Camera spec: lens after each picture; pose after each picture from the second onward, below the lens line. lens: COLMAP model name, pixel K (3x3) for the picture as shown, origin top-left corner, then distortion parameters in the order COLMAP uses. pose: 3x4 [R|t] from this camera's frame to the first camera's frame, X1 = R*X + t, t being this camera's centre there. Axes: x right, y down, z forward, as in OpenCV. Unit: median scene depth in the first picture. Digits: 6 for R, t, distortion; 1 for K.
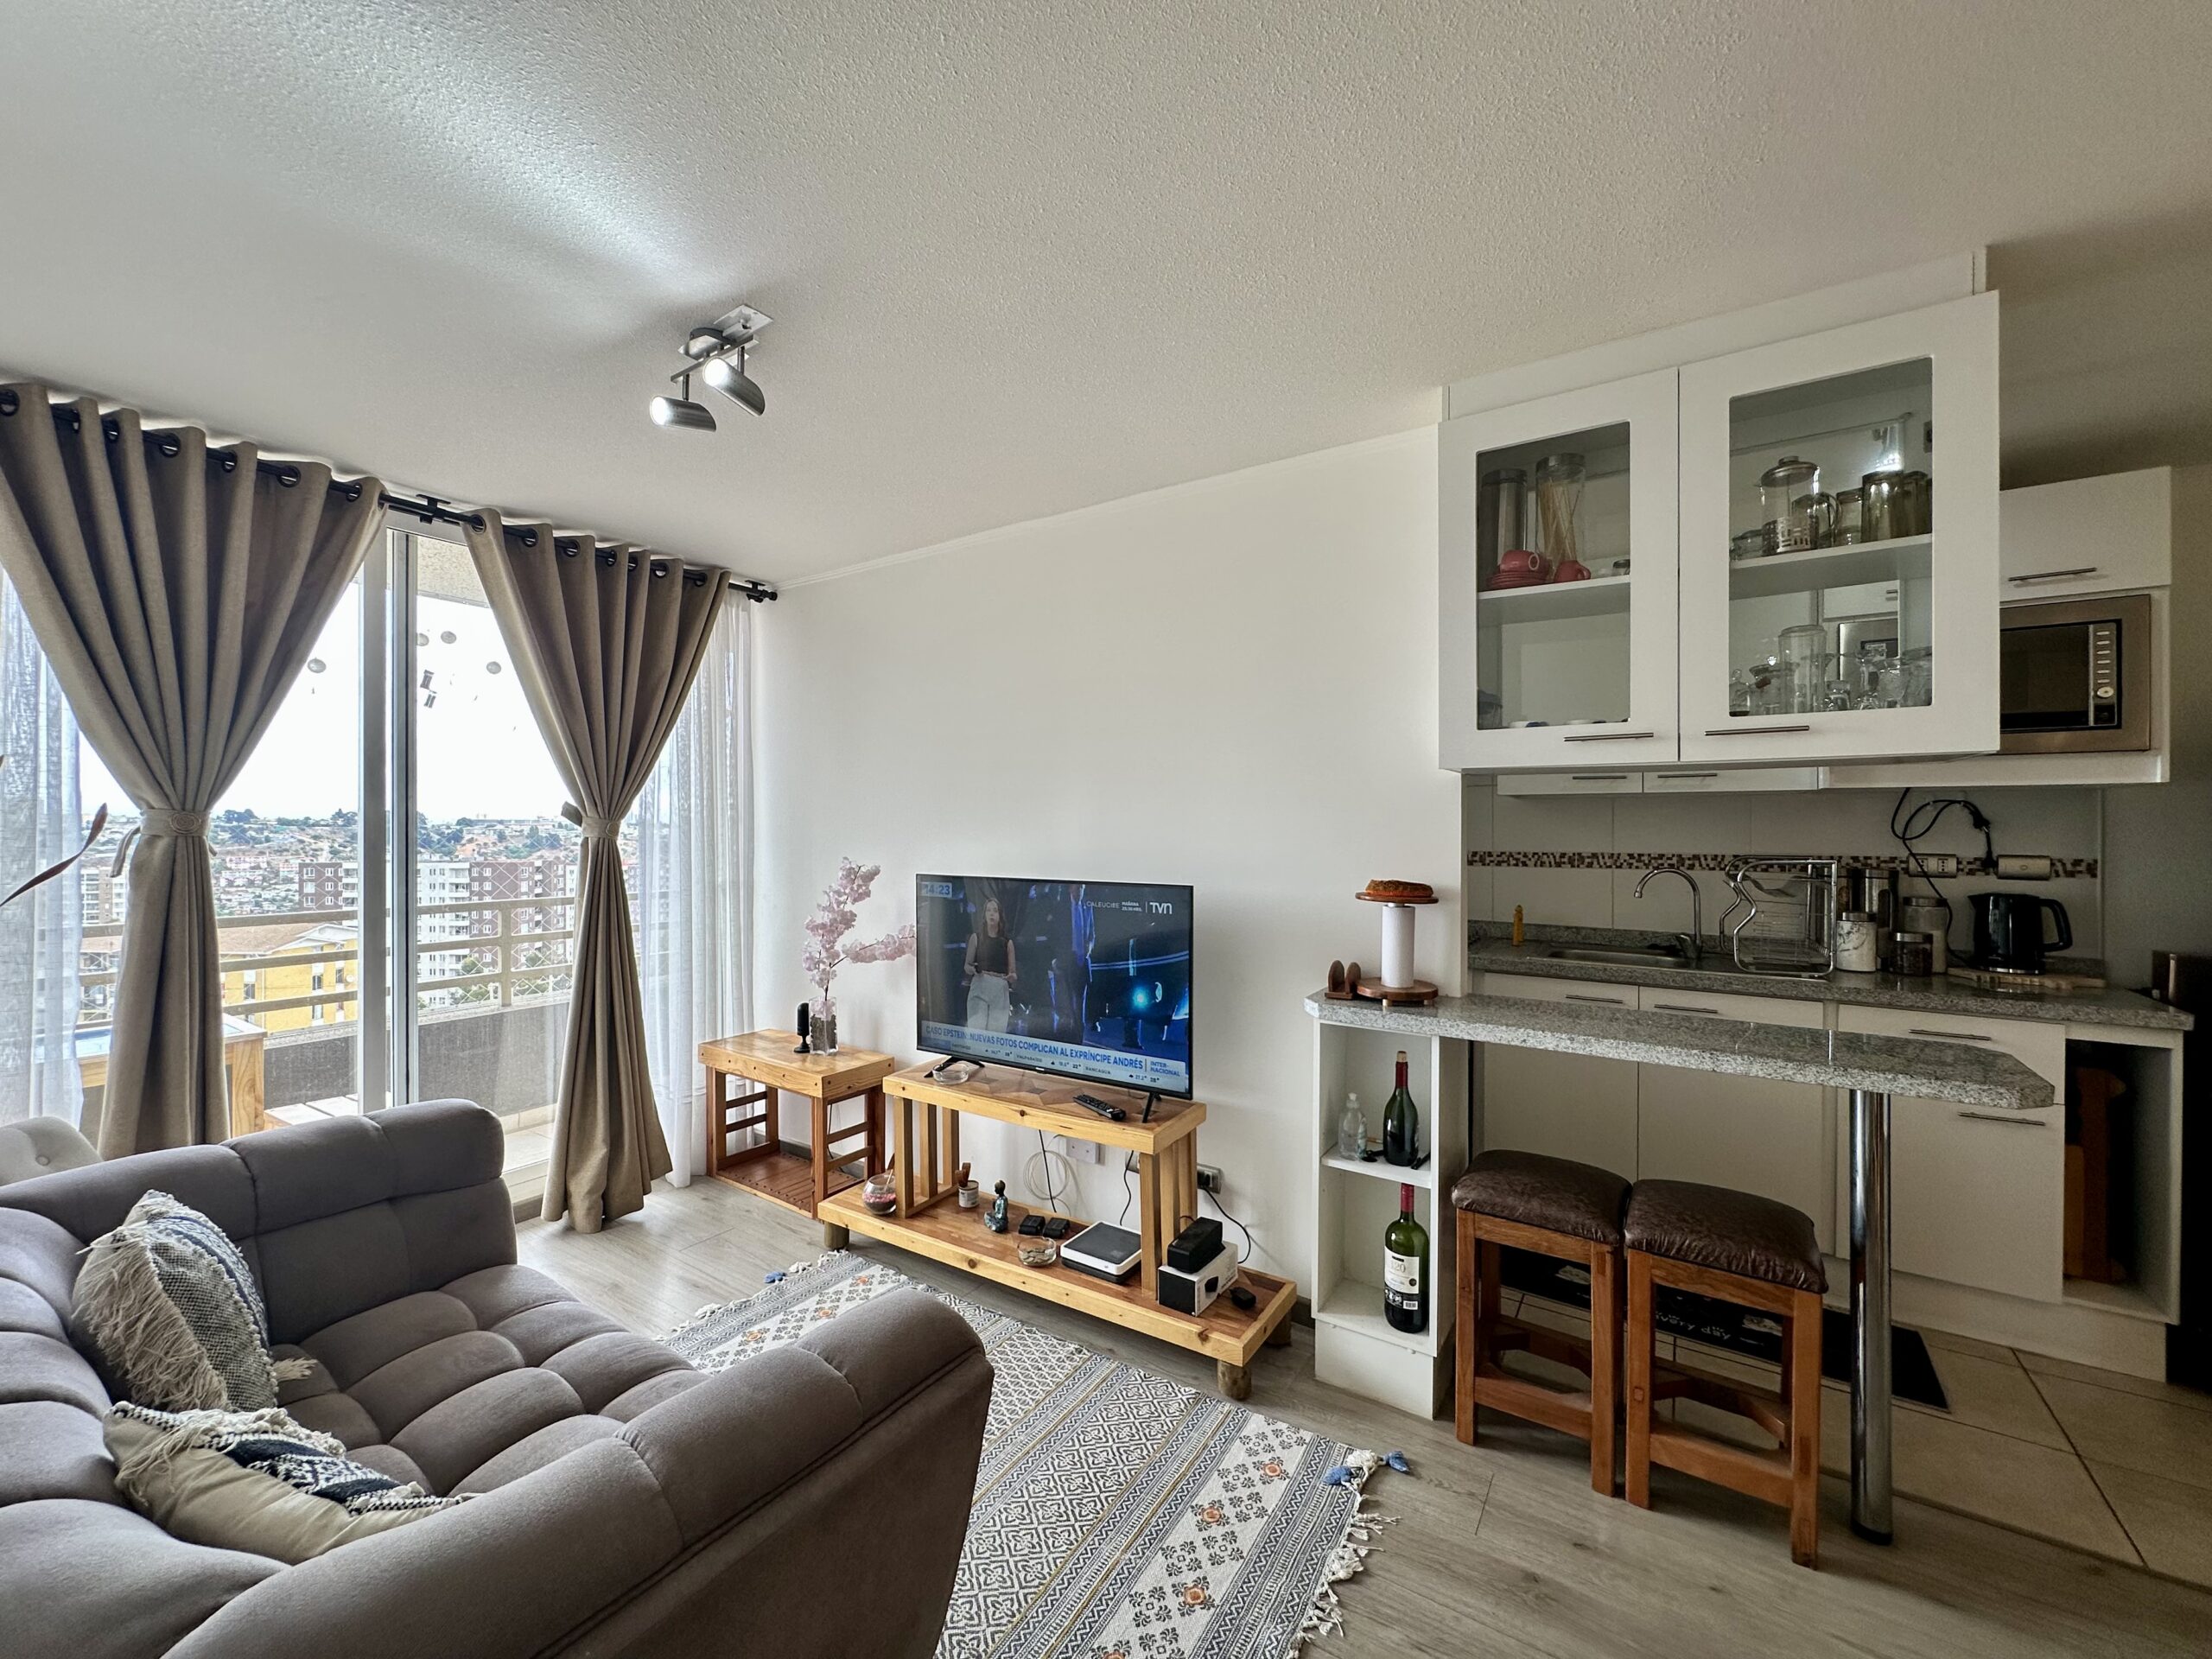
lens RADIAL K [[885.9, 0, 1104.8], [0, 885.9, 827.8], [0, 0, 1]] dist [-0.001676, 0.000746]
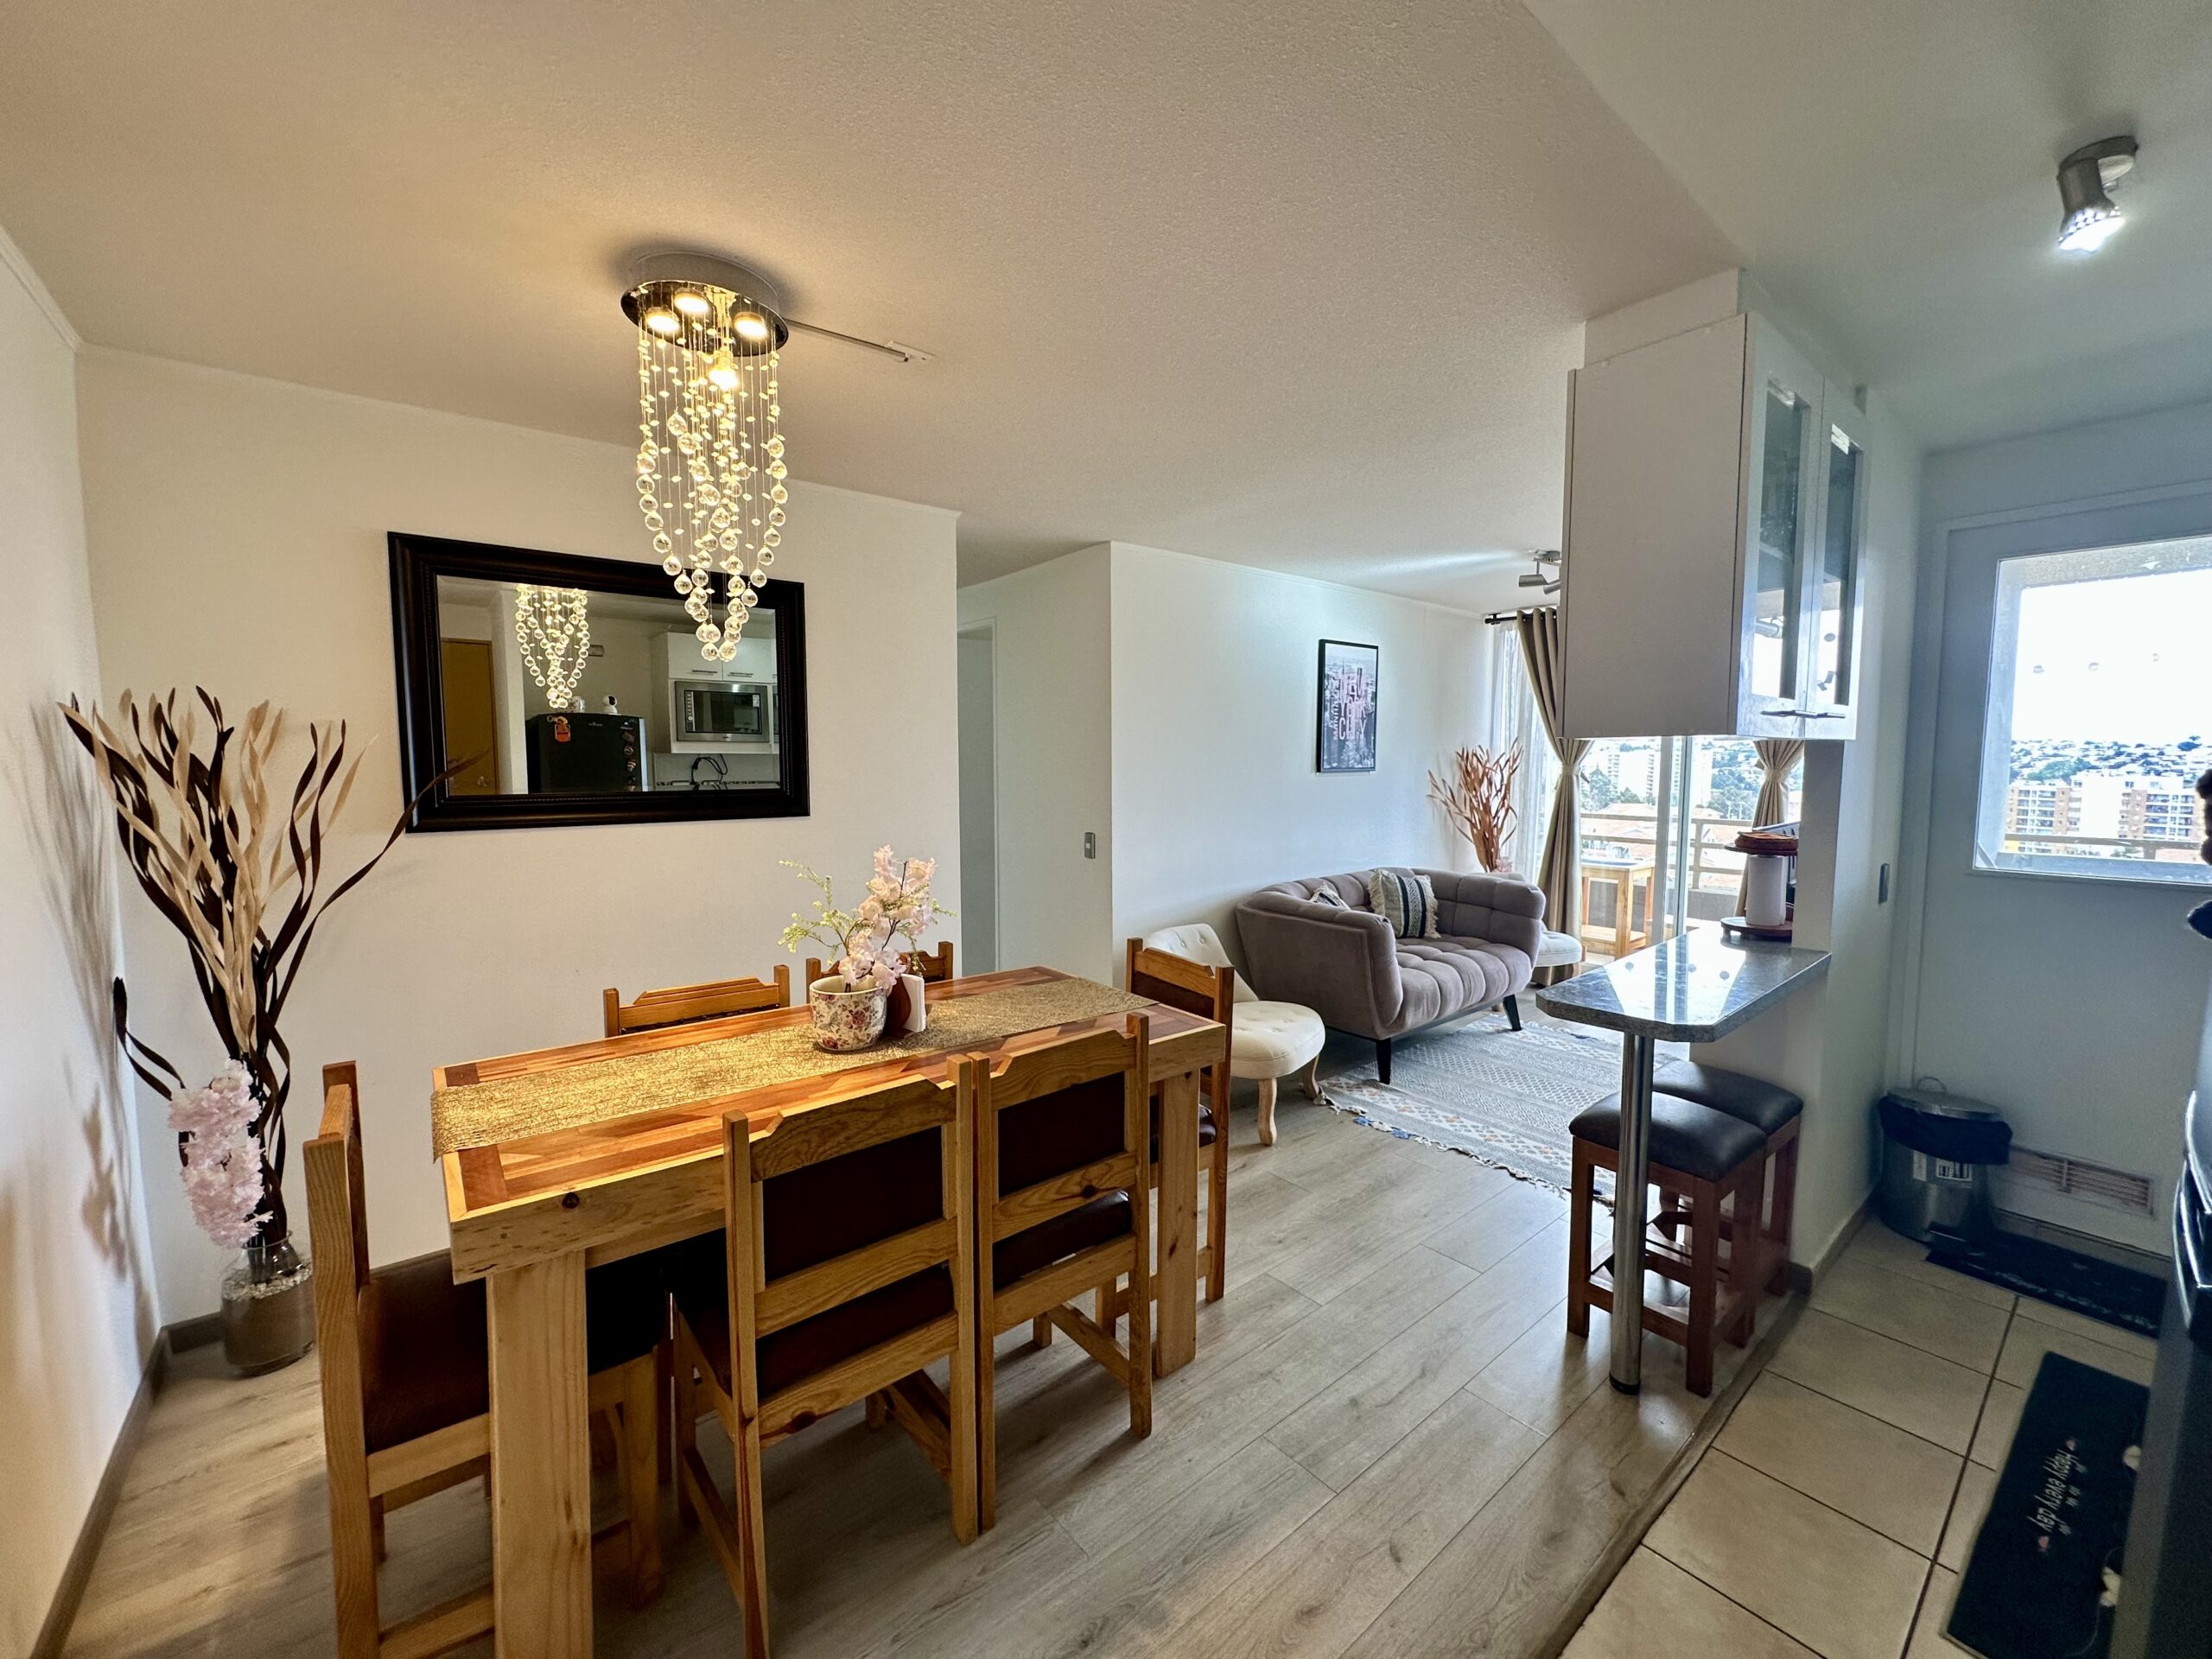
lens RADIAL K [[885.9, 0, 1101.9], [0, 885.9, 828.8], [0, 0, 1]] dist [-0.001676, 0.000746]
pose [[-0.306196, 0.078363, -0.948738, 1.802158], [-0.000103, 0.996603, 0.082350, -0.044232], [0.951968, 0.025313, -0.305148, 0.561665]]
